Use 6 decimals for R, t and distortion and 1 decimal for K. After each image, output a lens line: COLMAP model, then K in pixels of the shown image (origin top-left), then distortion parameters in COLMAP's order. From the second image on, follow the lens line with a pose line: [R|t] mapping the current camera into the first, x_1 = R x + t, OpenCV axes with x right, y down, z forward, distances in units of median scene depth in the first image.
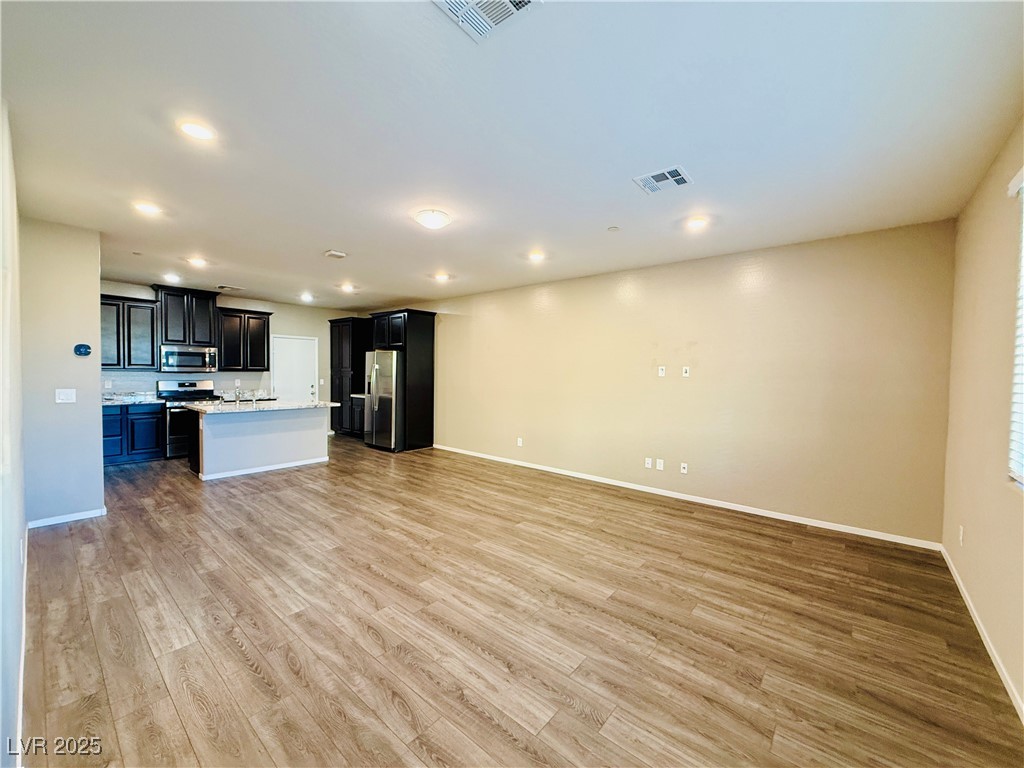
lens RADIAL K [[405.4, 0, 504.7], [0, 405.4, 384.8], [0, 0, 1]] dist [-0.000519, 0.000205]
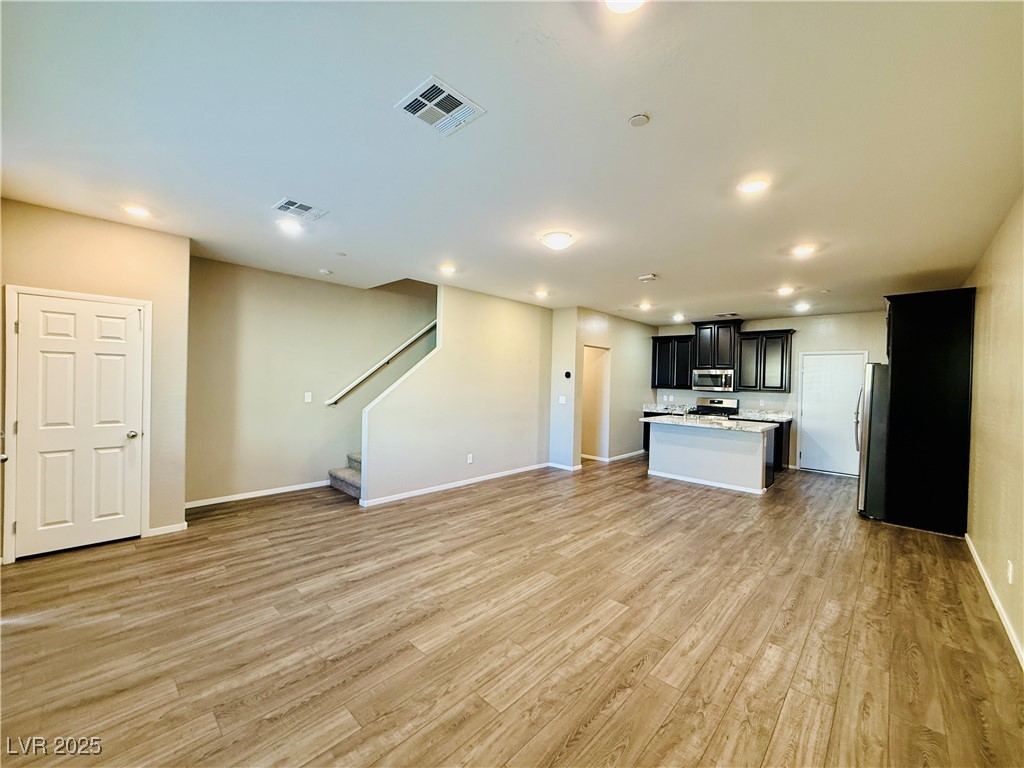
lens RADIAL K [[405.4, 0, 513.4], [0, 405.4, 384.3], [0, 0, 1]] dist [-0.000519, 0.000205]
pose [[-0.040961, -0.003906, -0.999153, 0.499400], [-0.058006, 0.998315, -0.001525, -0.018236], [0.997476, 0.057894, -0.041119, 0.545875]]
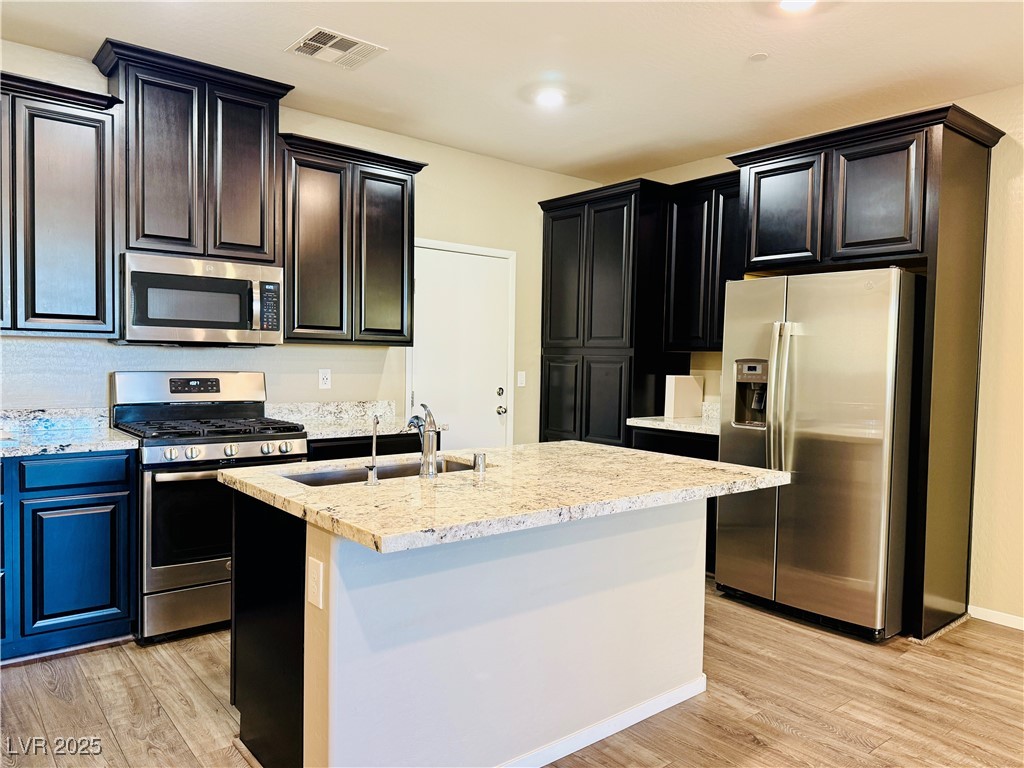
lens RADIAL K [[721.2, 0, 515.3], [0, 721.2, 388.7], [0, 0, 1]] dist [0.008496, -0.008469]
pose [[0.986286, 0.014785, -0.164385, -0.535132], [-0.013563, 0.999871, 0.008554, -0.006486], [0.164490, -0.006207, 0.986359, 0.587534]]
